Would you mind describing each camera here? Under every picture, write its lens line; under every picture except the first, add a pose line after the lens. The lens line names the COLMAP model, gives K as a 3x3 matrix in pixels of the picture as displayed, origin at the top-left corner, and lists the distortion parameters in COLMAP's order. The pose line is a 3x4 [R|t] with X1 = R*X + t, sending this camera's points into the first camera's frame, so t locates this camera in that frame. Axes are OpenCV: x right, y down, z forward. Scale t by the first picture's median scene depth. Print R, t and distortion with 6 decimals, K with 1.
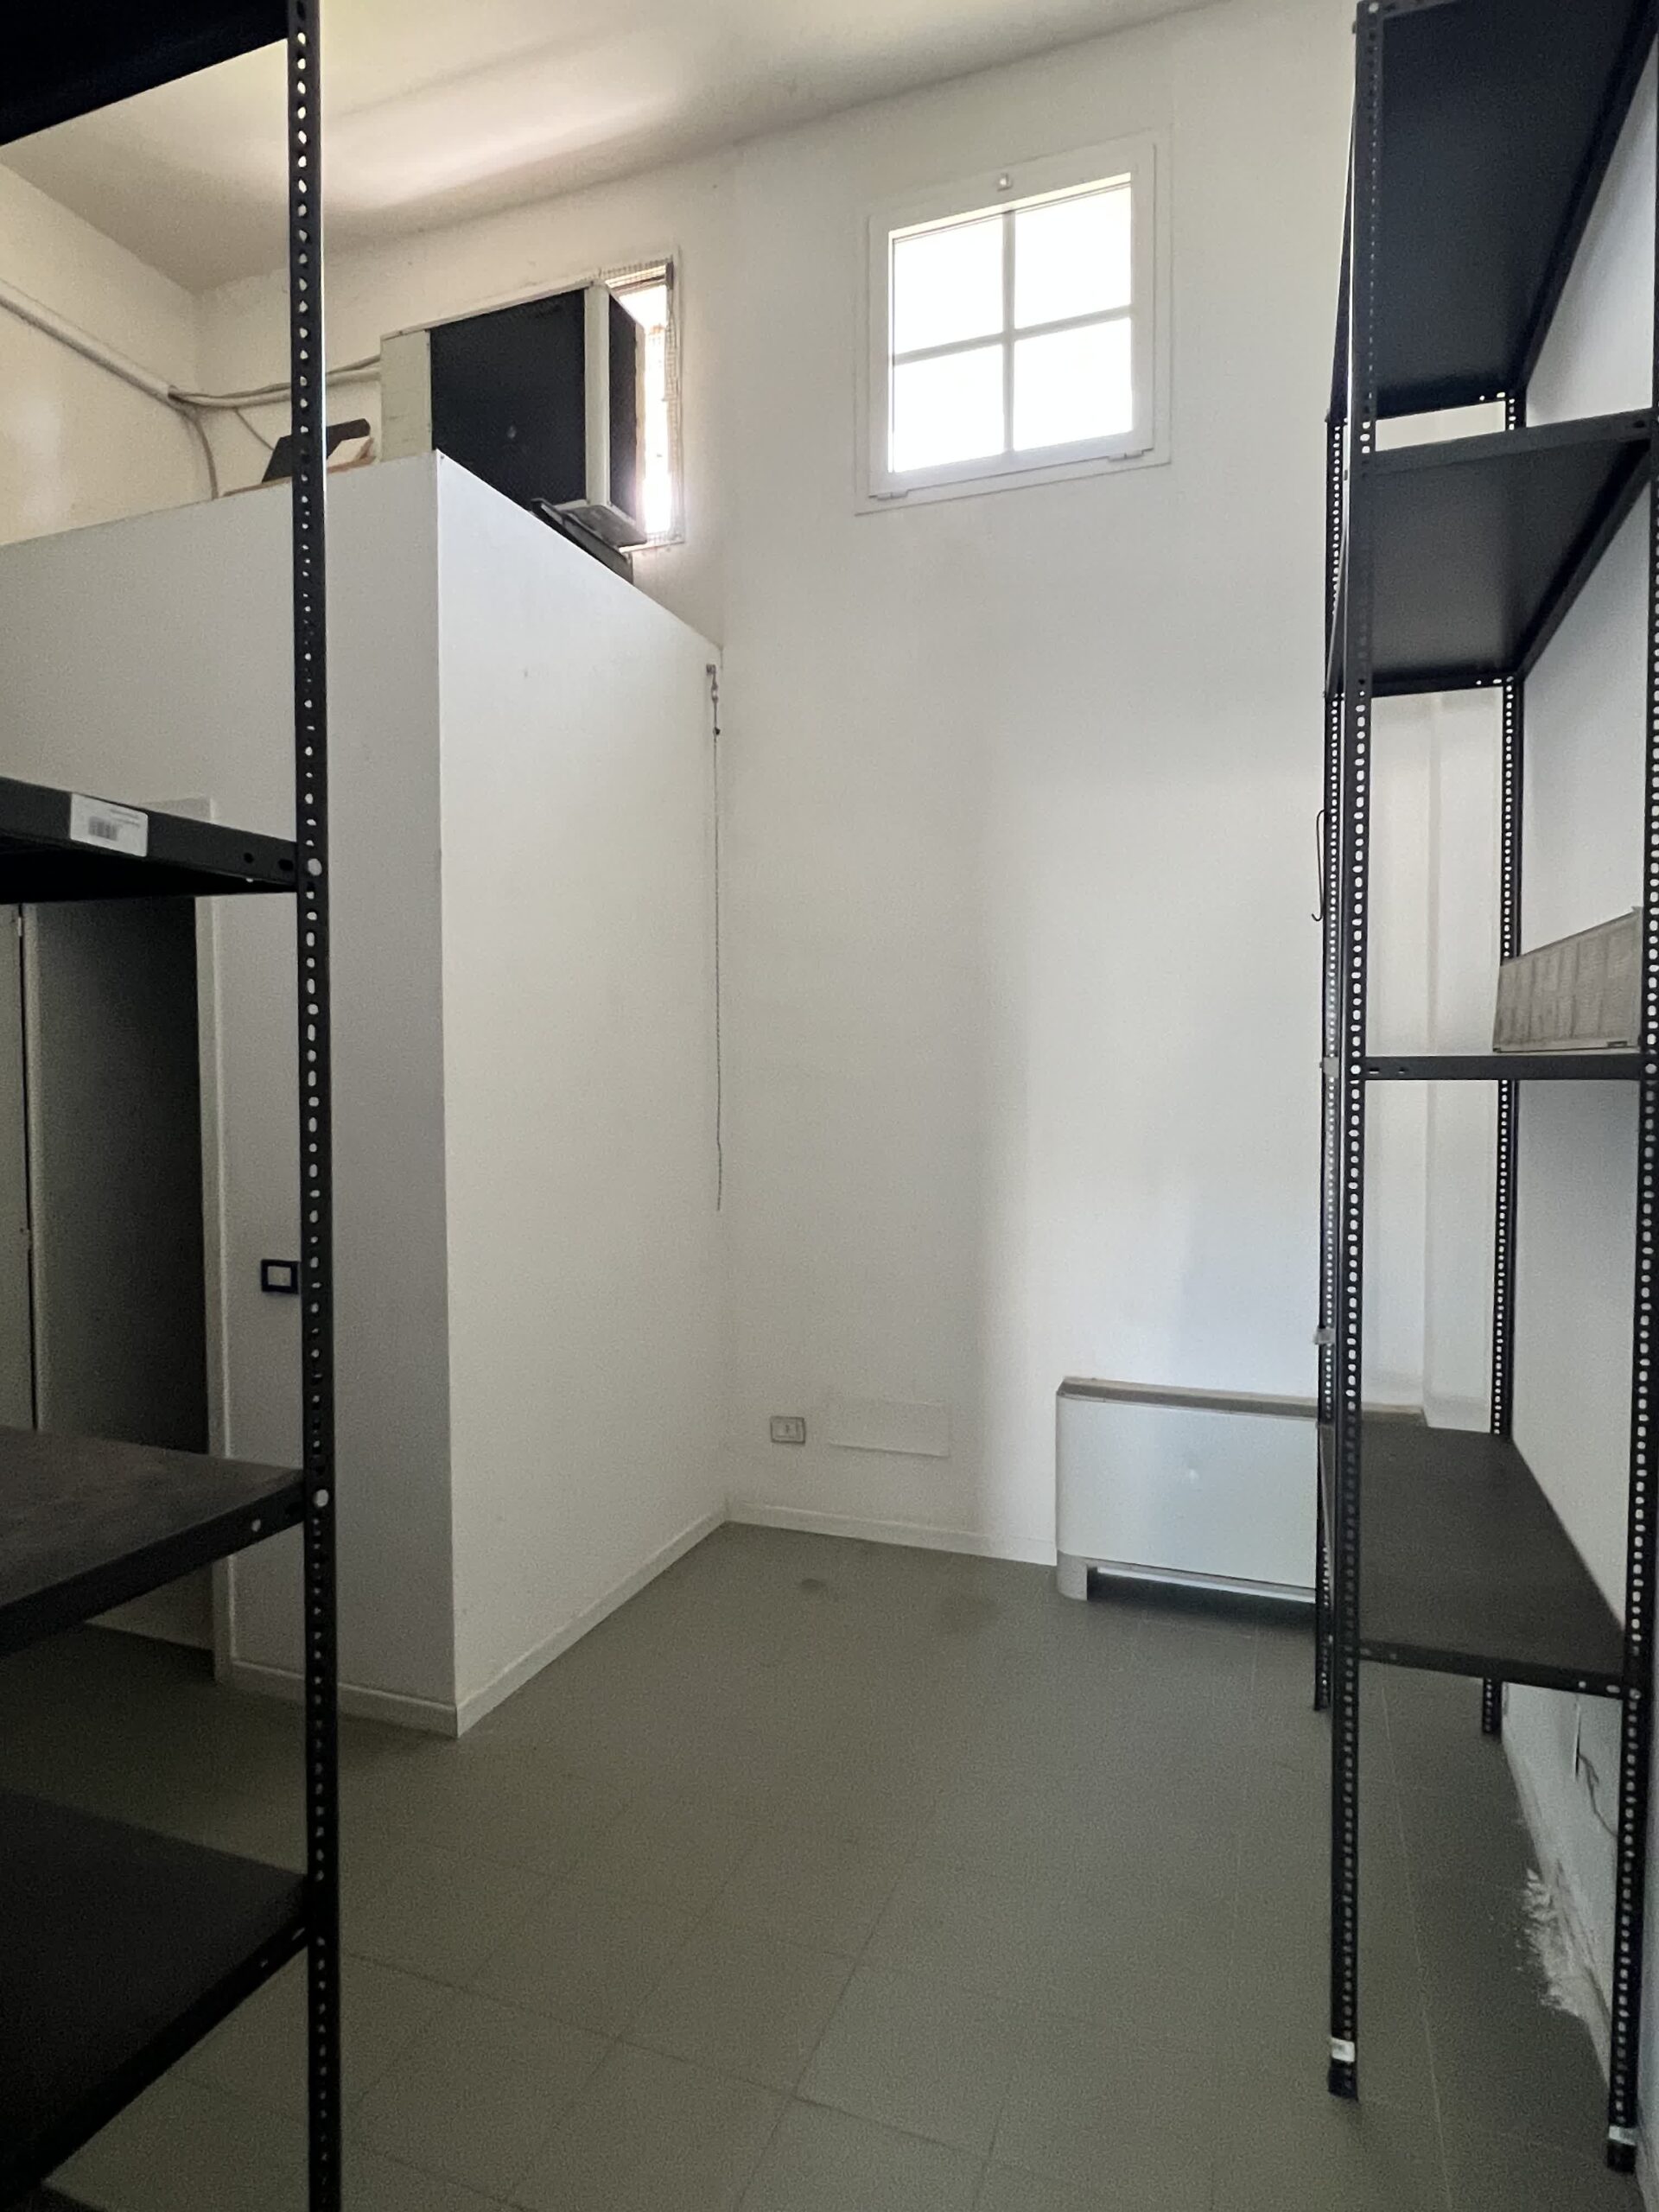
lens RADIAL K [[1237.6, 0, 821.5], [0, 1237.6, 1105.3], [0, 0, 1]] dist [0.003399, -0.002684]
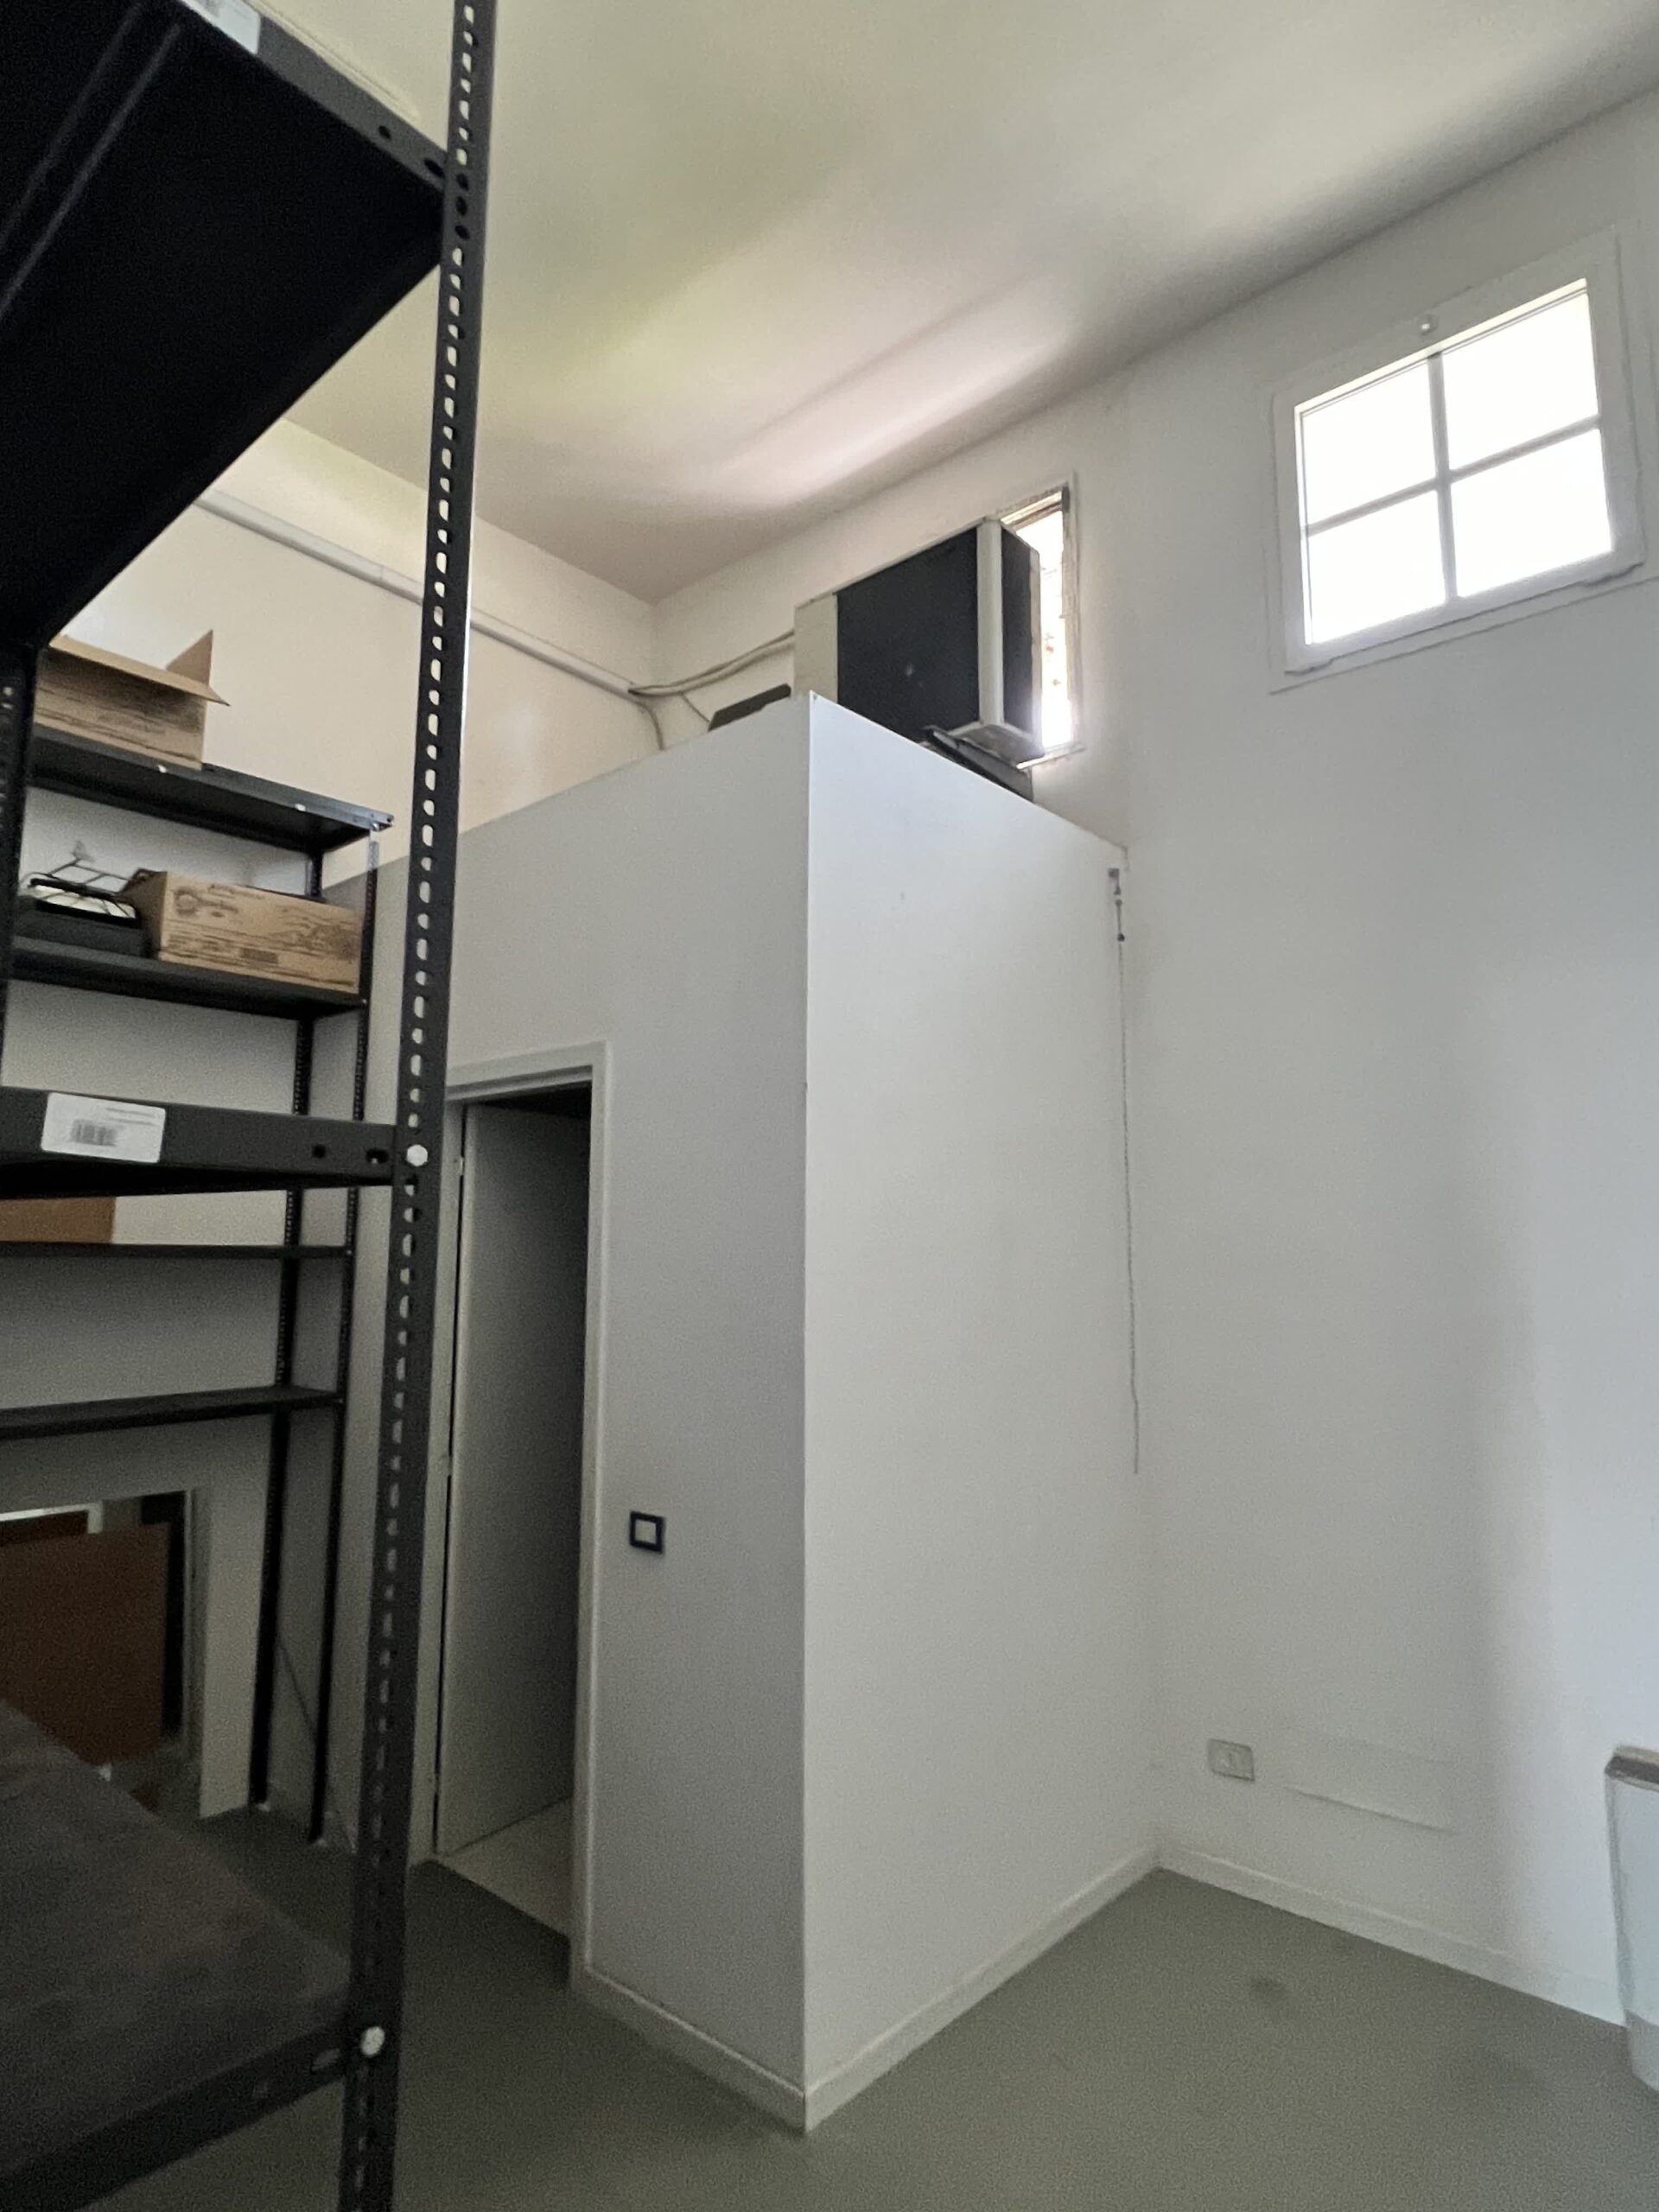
lens RADIAL K [[1237.6, 0, 831.5], [0, 1237.6, 1094.1], [0, 0, 1]] dist [0.003399, -0.002684]
pose [[0.936820, -0.039907, -0.347529, 0.030135], [-0.020521, 0.985491, -0.168483, -0.028121], [0.349210, 0.164970, 0.922408, 0.097953]]
